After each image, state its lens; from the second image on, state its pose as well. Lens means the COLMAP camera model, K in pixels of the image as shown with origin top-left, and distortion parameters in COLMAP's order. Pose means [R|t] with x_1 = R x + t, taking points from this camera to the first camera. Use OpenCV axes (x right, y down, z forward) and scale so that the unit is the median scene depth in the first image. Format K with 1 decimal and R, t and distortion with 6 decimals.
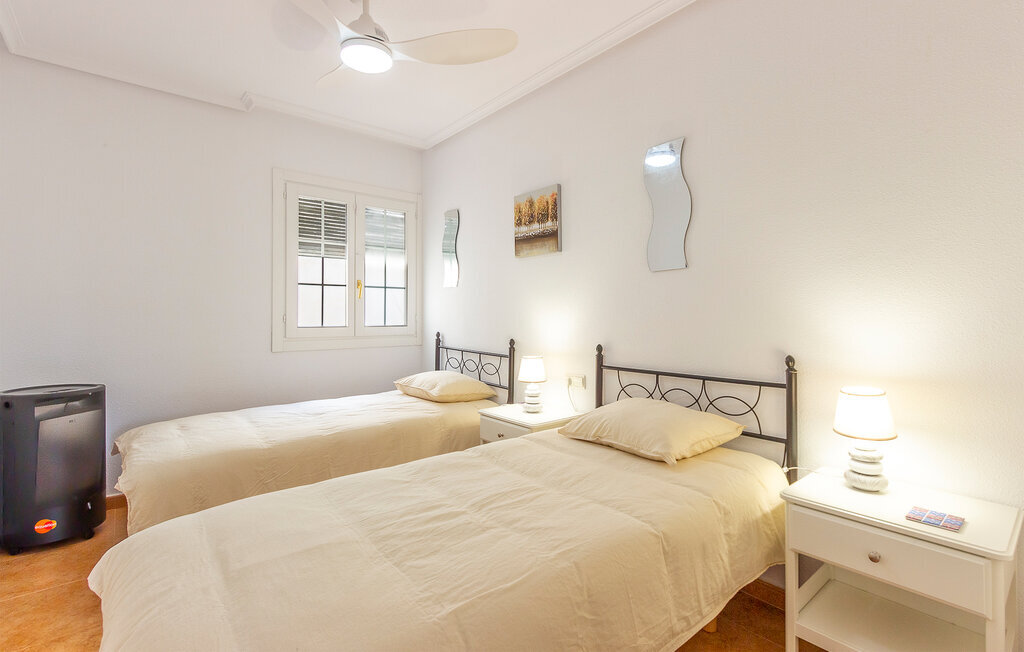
lens RADIAL K [[467.2, 0, 515.7], [0, 467.2, 313.5], [0, 0, 1]] dist [0.001890, 0.000135]
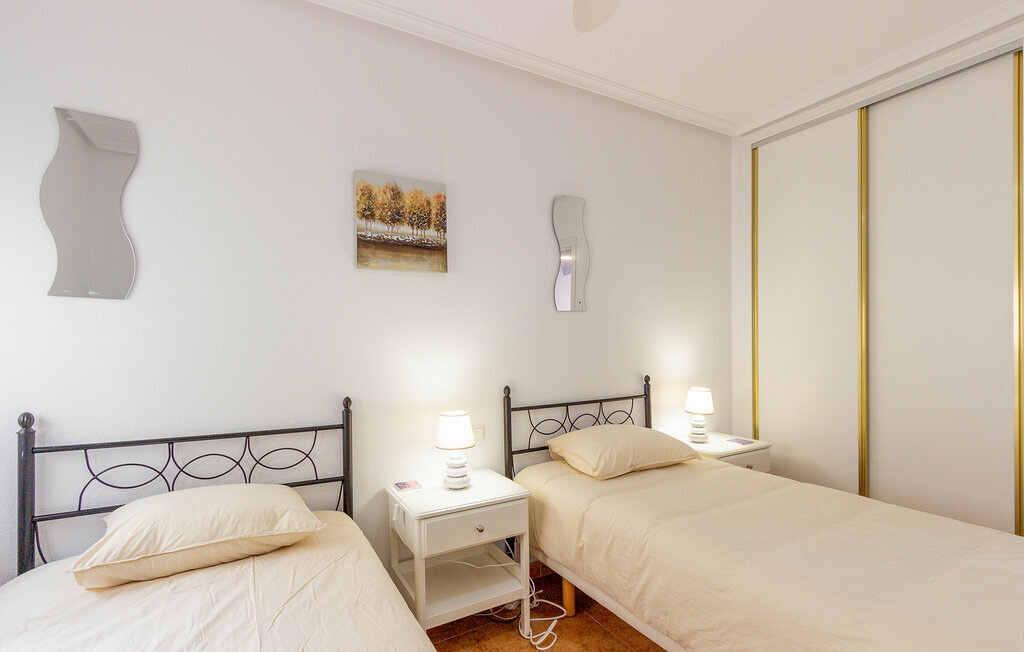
lens RADIAL K [[485.7, 0, 511.3], [0, 485.7, 347.8], [0, 0, 1]] dist [0.002247, -0.000234]
pose [[0.185386, -0.005658, 0.982649, -0.648625], [0.024042, 0.999710, 0.001221, -0.006645], [-0.982372, 0.023399, 0.185469, 0.720324]]
